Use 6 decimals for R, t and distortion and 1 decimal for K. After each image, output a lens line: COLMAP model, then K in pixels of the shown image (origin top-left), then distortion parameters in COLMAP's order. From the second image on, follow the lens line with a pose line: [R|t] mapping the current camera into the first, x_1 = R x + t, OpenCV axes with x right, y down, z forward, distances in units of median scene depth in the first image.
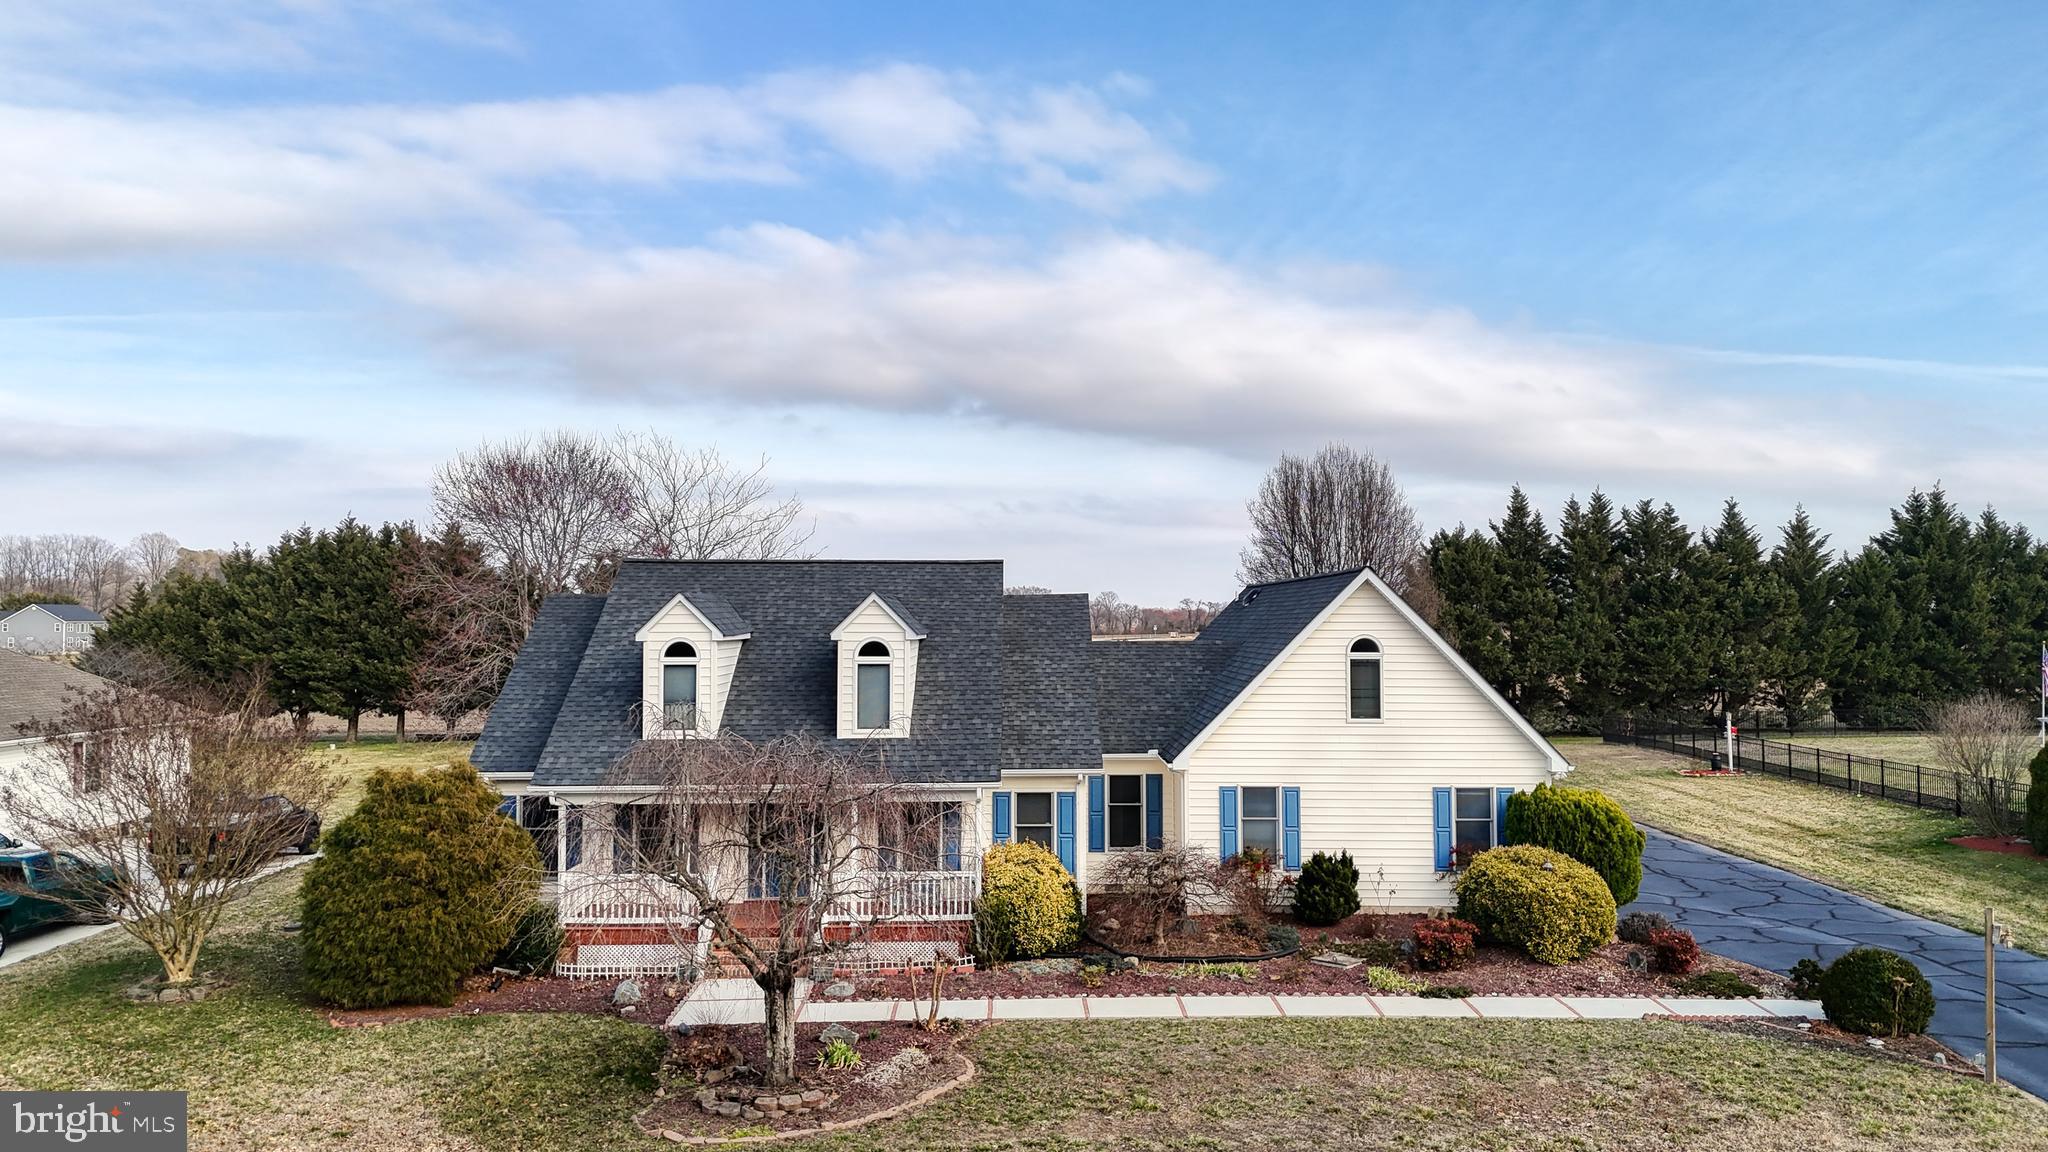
lens RADIAL K [[1499.9, 0, 1026.1], [0, 1499.9, 580.5], [0, 0, 1]] dist [0.087273, -0.083971]
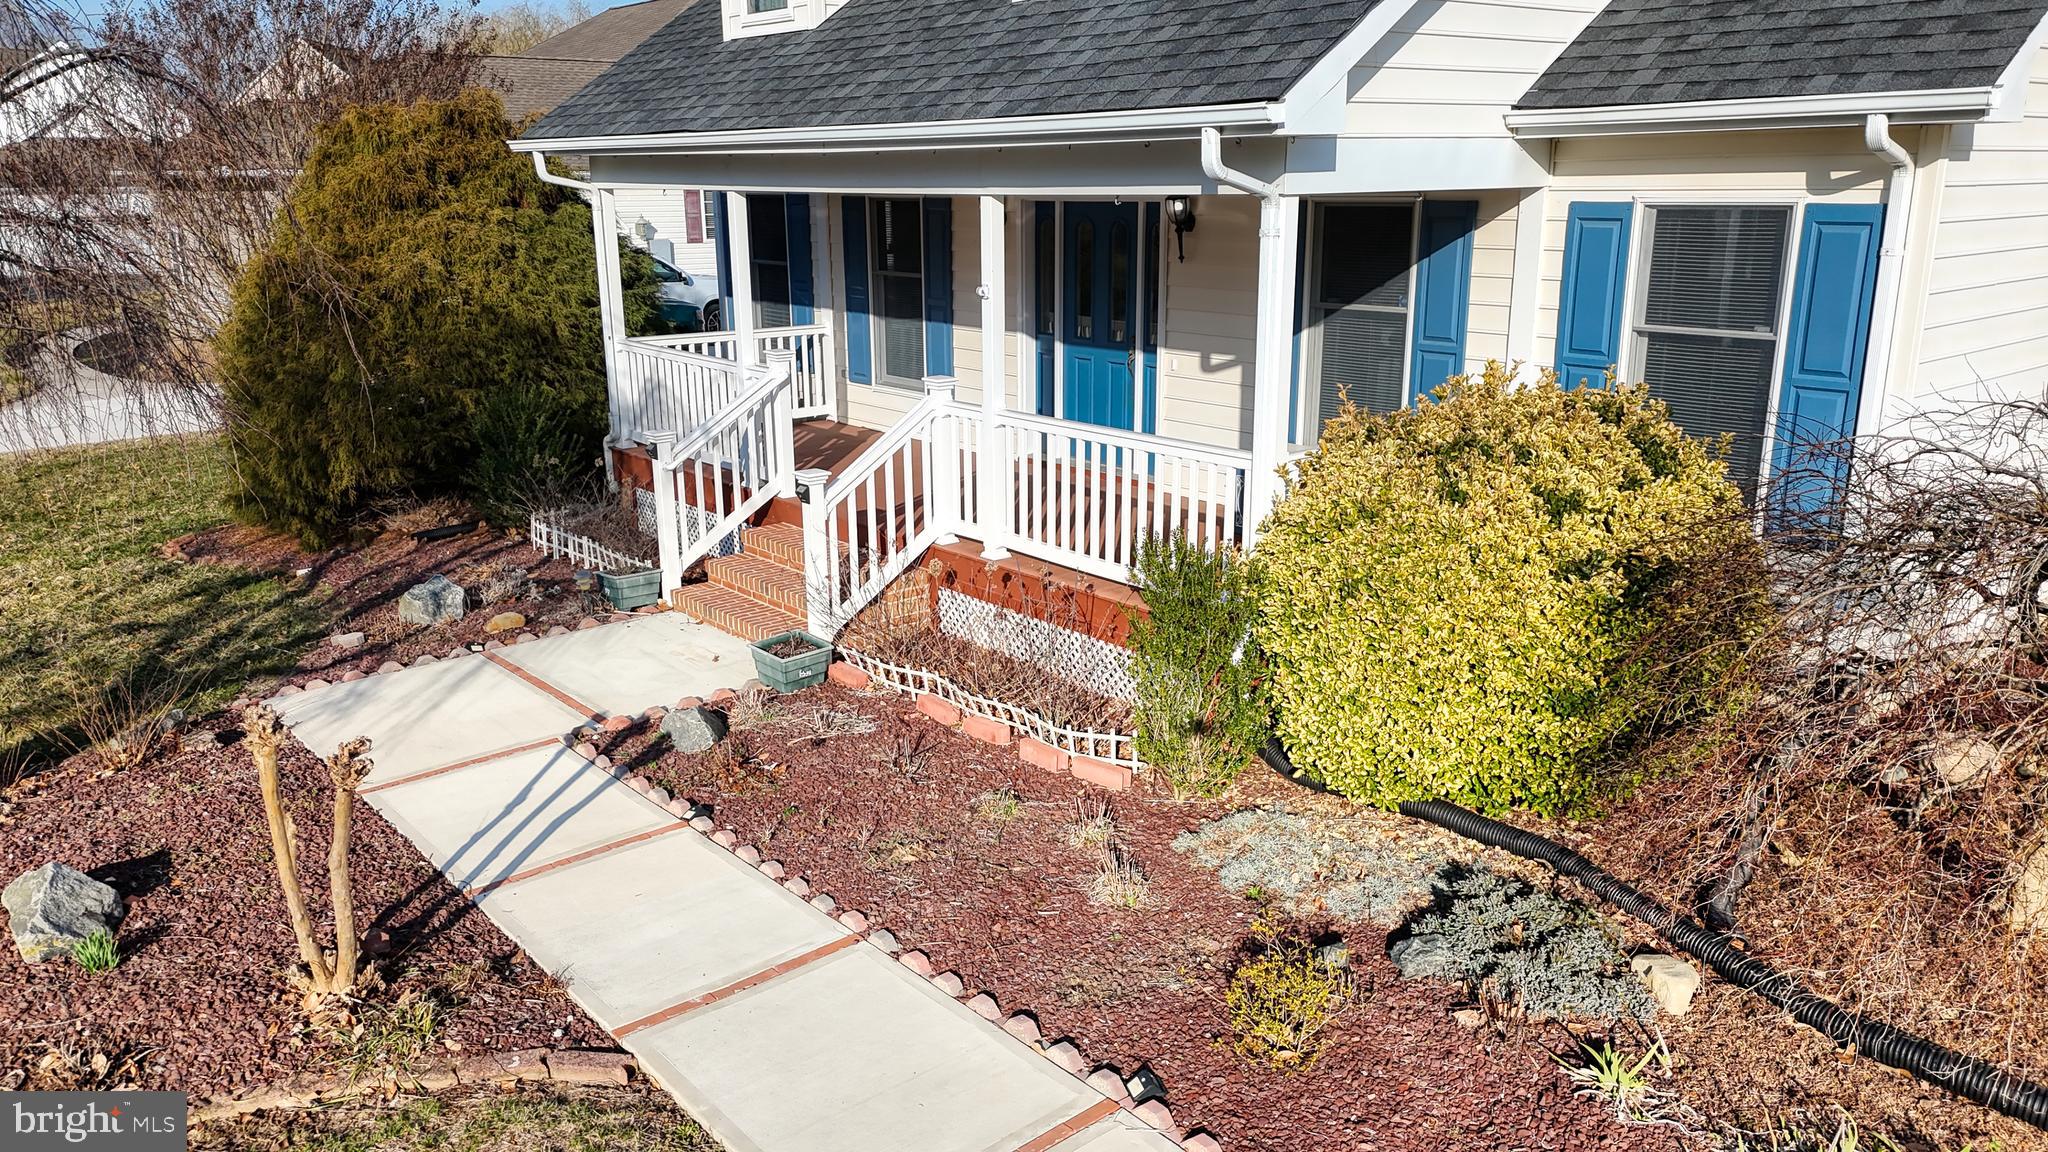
lens RADIAL K [[1507.3, 0, 1024.8], [0, 1507.3, 579.2], [0, 0, 1]] dist [0.054580, -0.038204]
pose [[0.632995, 0.197305, -0.748590, 0.135521], [0.028824, 0.960300, 0.277478, 0.122008], [0.773619, -0.197220, 0.602178, 0.706198]]
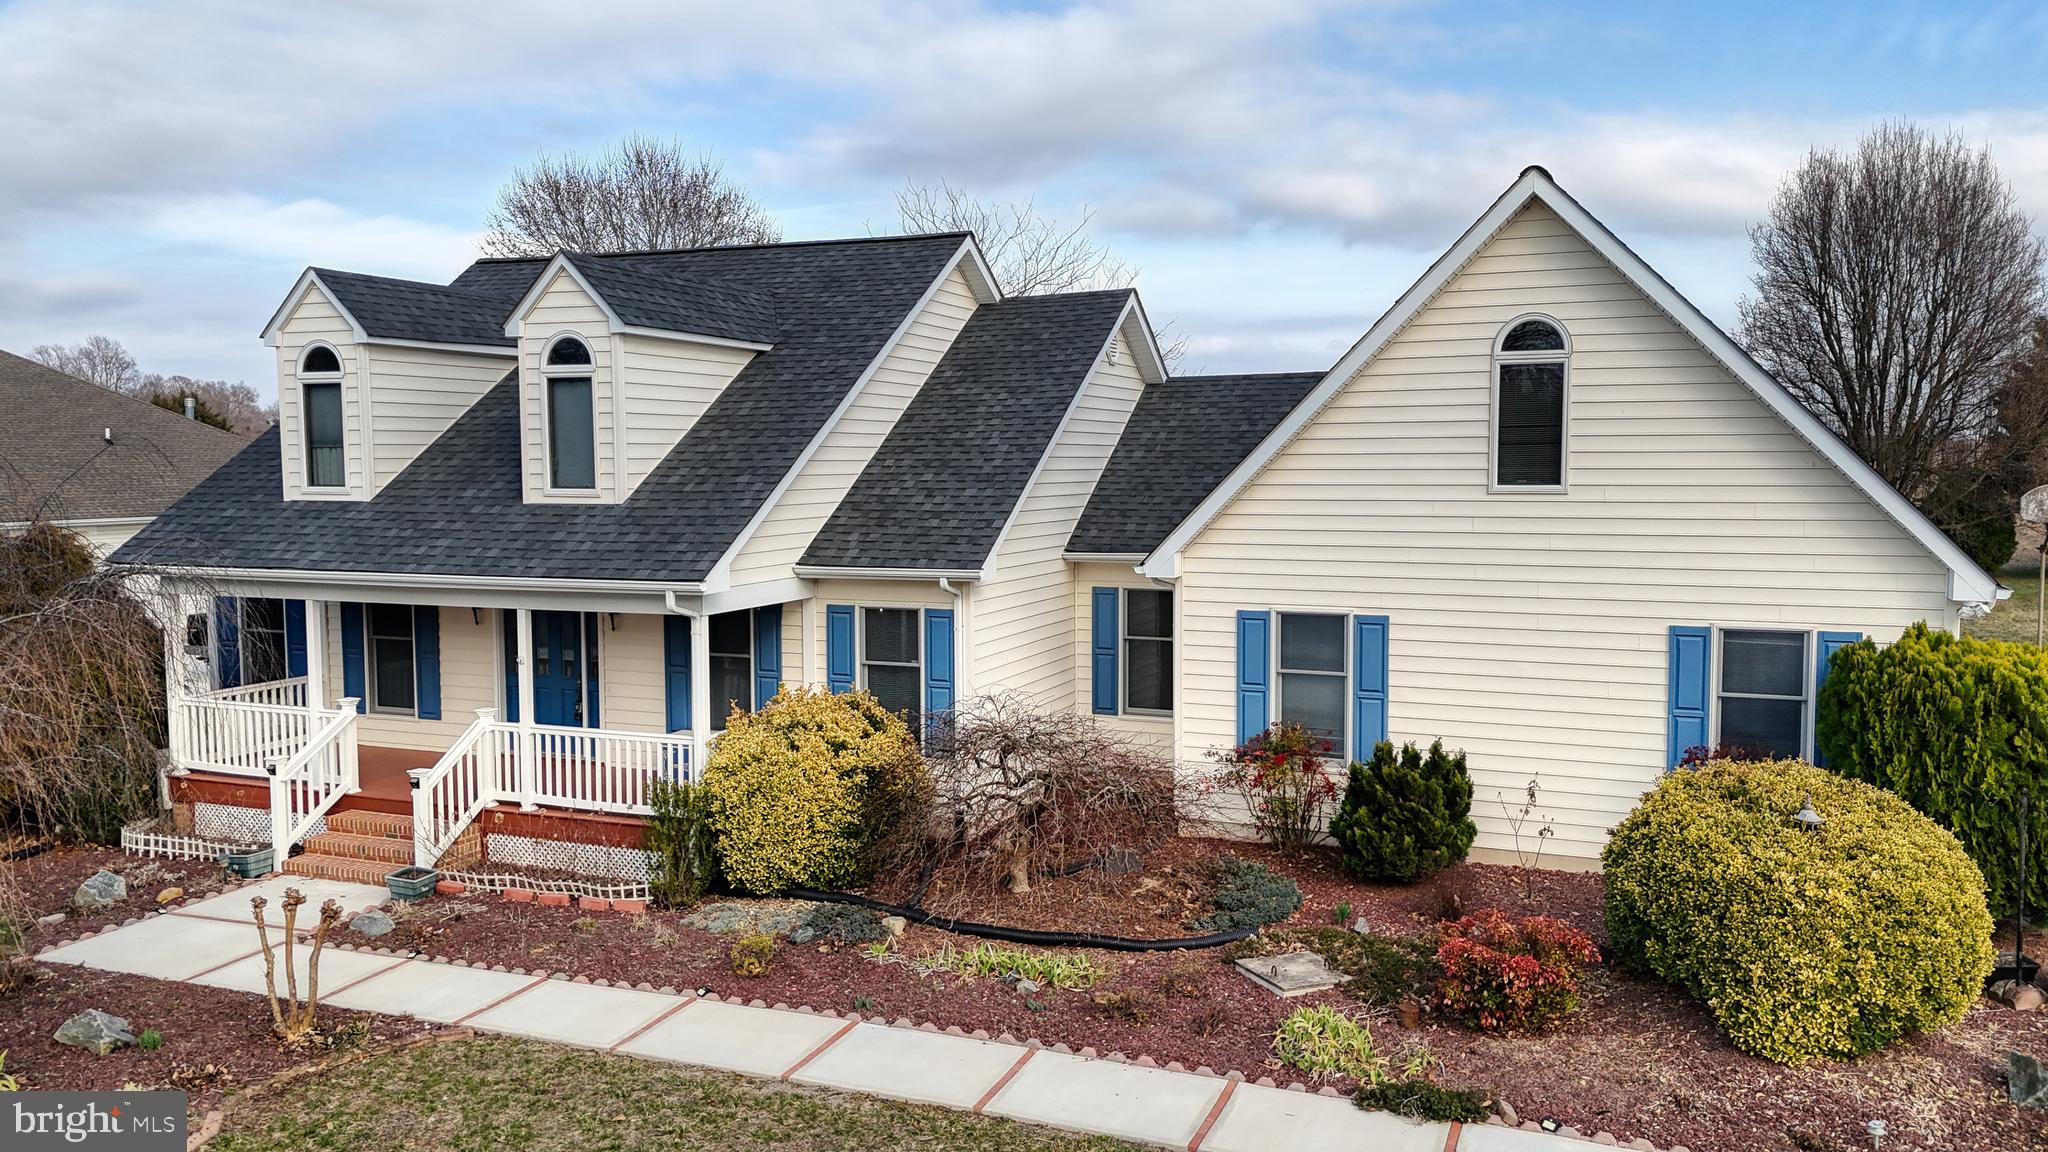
lens RADIAL K [[1495.9, 0, 1025.7], [0, 1495.9, 581.2], [0, 0, 1]] dist [0.091146, -0.099392]
pose [[0.919383, 0.029227, -0.392276, 0.269105], [0.014191, 0.994122, 0.107328, 0.067366], [0.393108, -0.104243, 0.913564, 0.476206]]
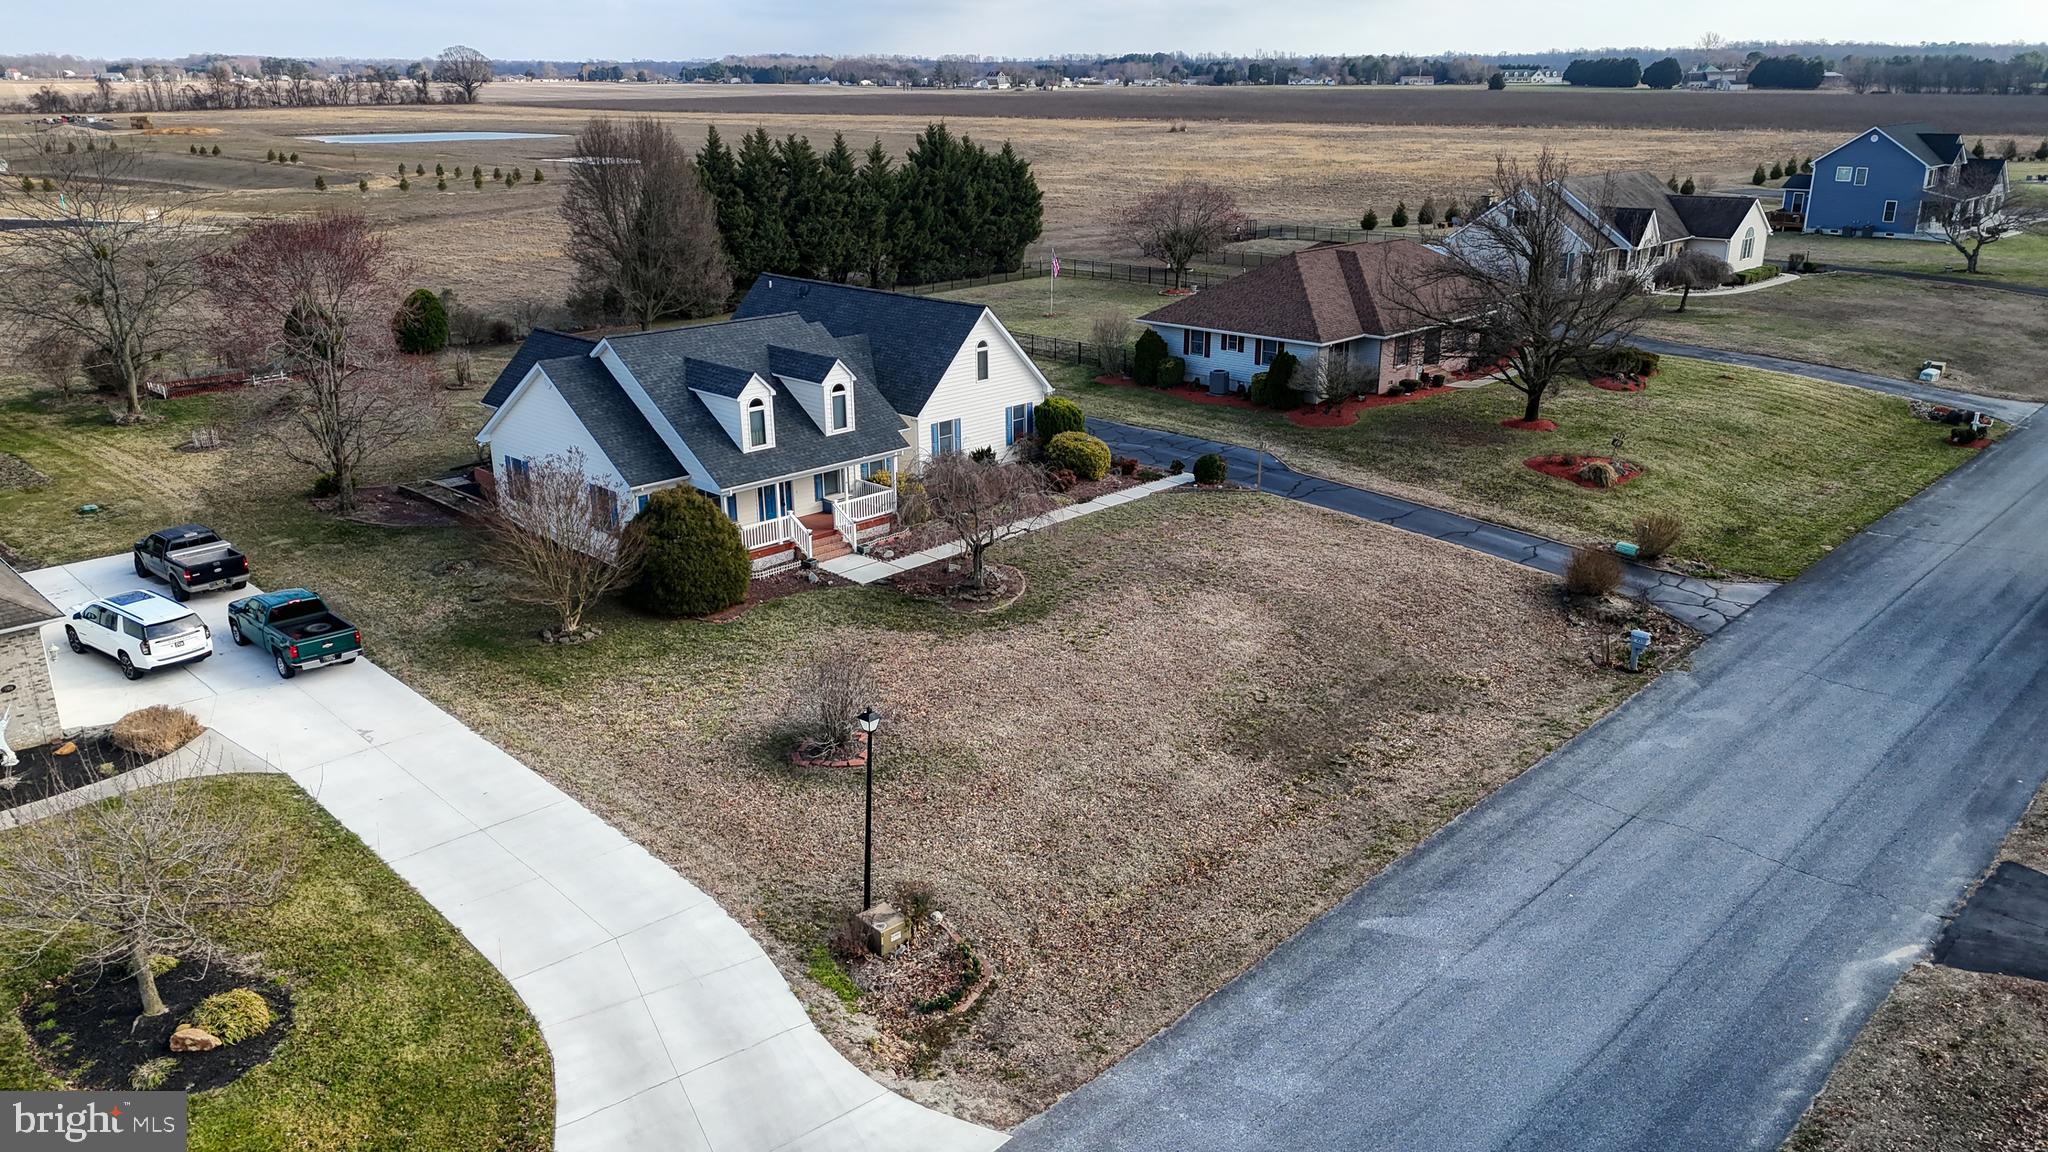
lens RADIAL K [[1486.1, 0, 1024.8], [0, 1486.1, 584.4], [0, 0, 1]] dist [0.108845, -0.103844]
pose [[0.705610, -0.233300, 0.669093, -1.156922], [-0.012748, 0.939913, 0.341175, -0.339308], [-0.708486, -0.249266, 0.660238, -0.449780]]
